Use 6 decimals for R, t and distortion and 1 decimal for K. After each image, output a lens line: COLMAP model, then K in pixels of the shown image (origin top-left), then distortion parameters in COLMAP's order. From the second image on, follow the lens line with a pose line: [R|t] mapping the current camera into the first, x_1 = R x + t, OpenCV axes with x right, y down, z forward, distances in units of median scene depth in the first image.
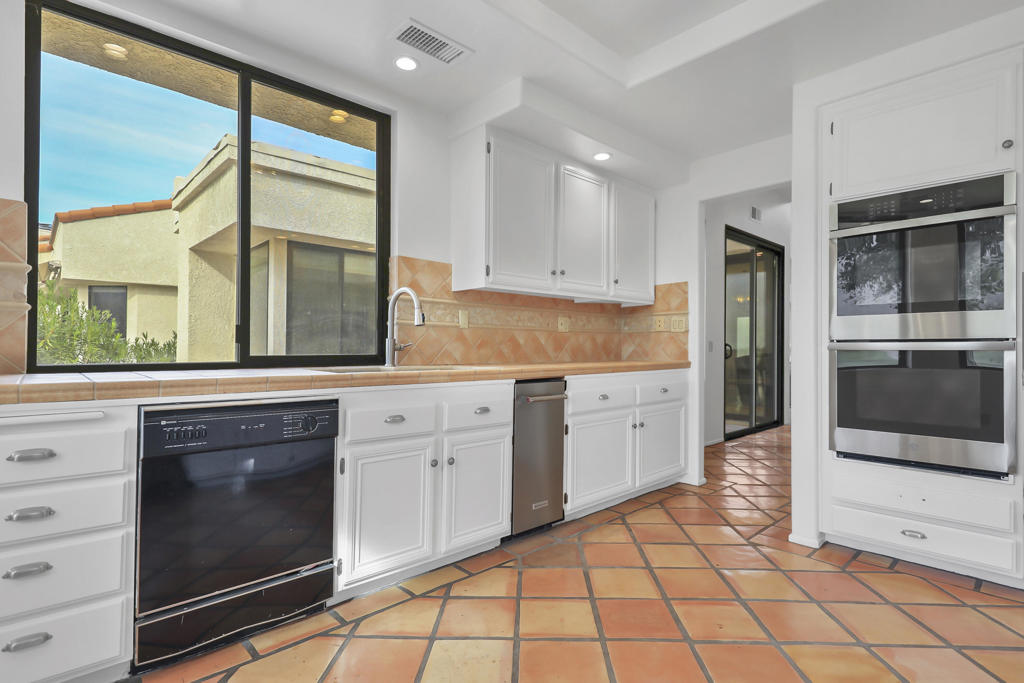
lens RADIAL K [[520.2, 0, 518.2], [0, 520.2, 342.8], [0, 0, 1]] dist [0.012104, -0.000184]
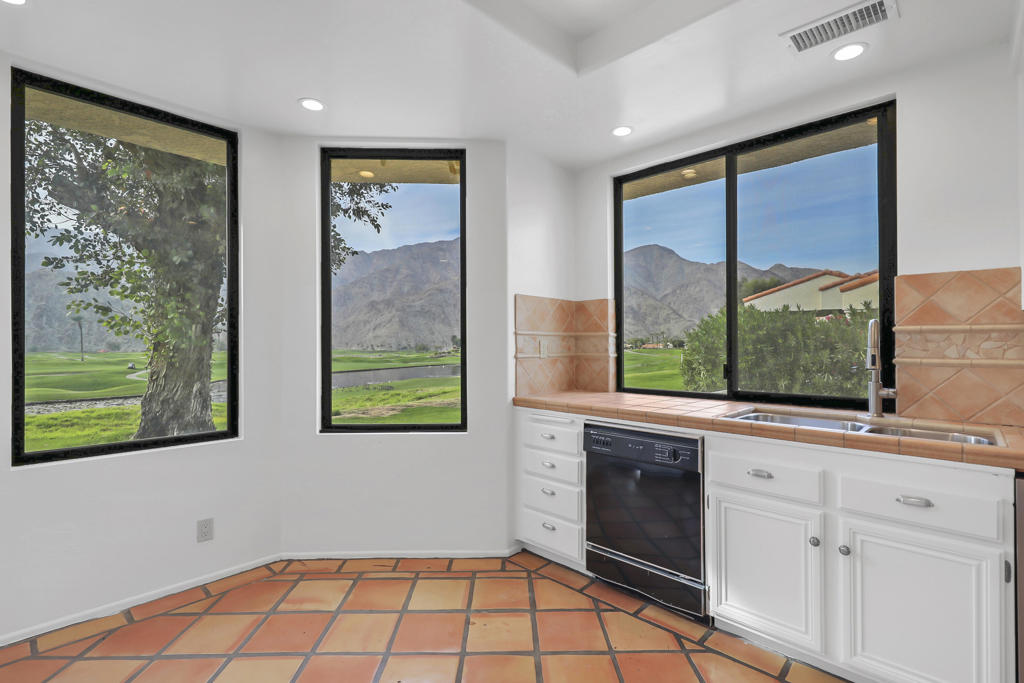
lens RADIAL K [[471.5, 0, 506.1], [0, 471.5, 347.0], [0, 0, 1]] dist [0.004490, -0.000682]
pose [[0.040387, -0.006347, -0.999164, 0.580291], [0.008883, 0.999943, -0.005993, -0.078718], [0.999145, -0.008634, 0.040441, 0.489719]]
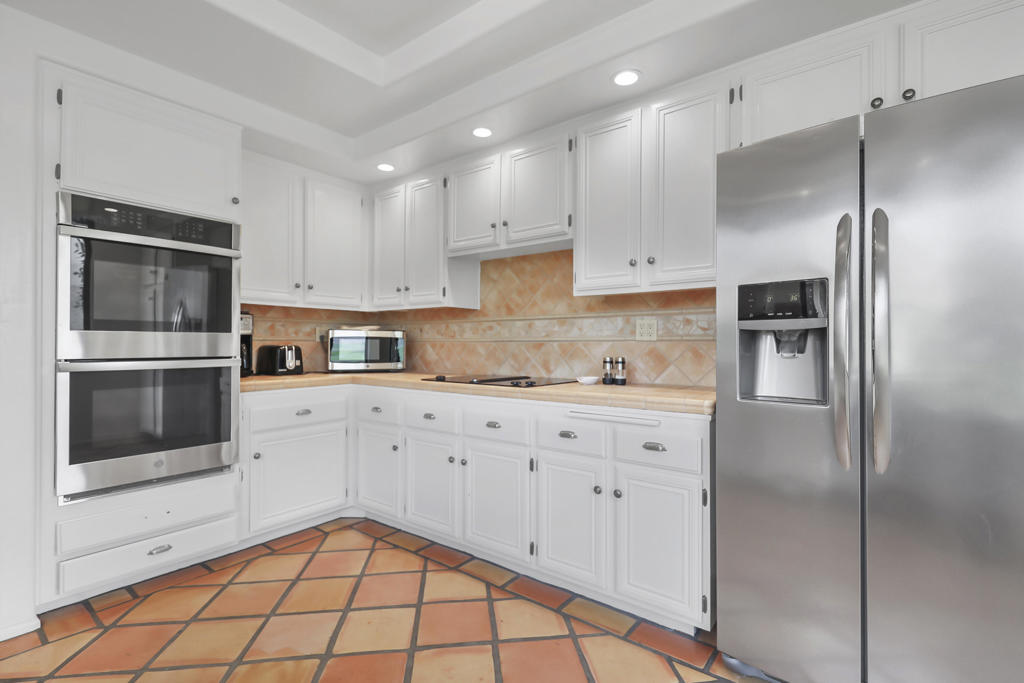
lens RADIAL K [[471.5, 0, 516.7], [0, 471.5, 343.4], [0, 0, 1]] dist [0.004490, -0.000682]
pose [[-0.146869, 0.001351, 0.989155, -0.274222], [-0.010070, 0.999945, -0.002861, -0.041598], [-0.989105, -0.010381, -0.146847, 0.494622]]
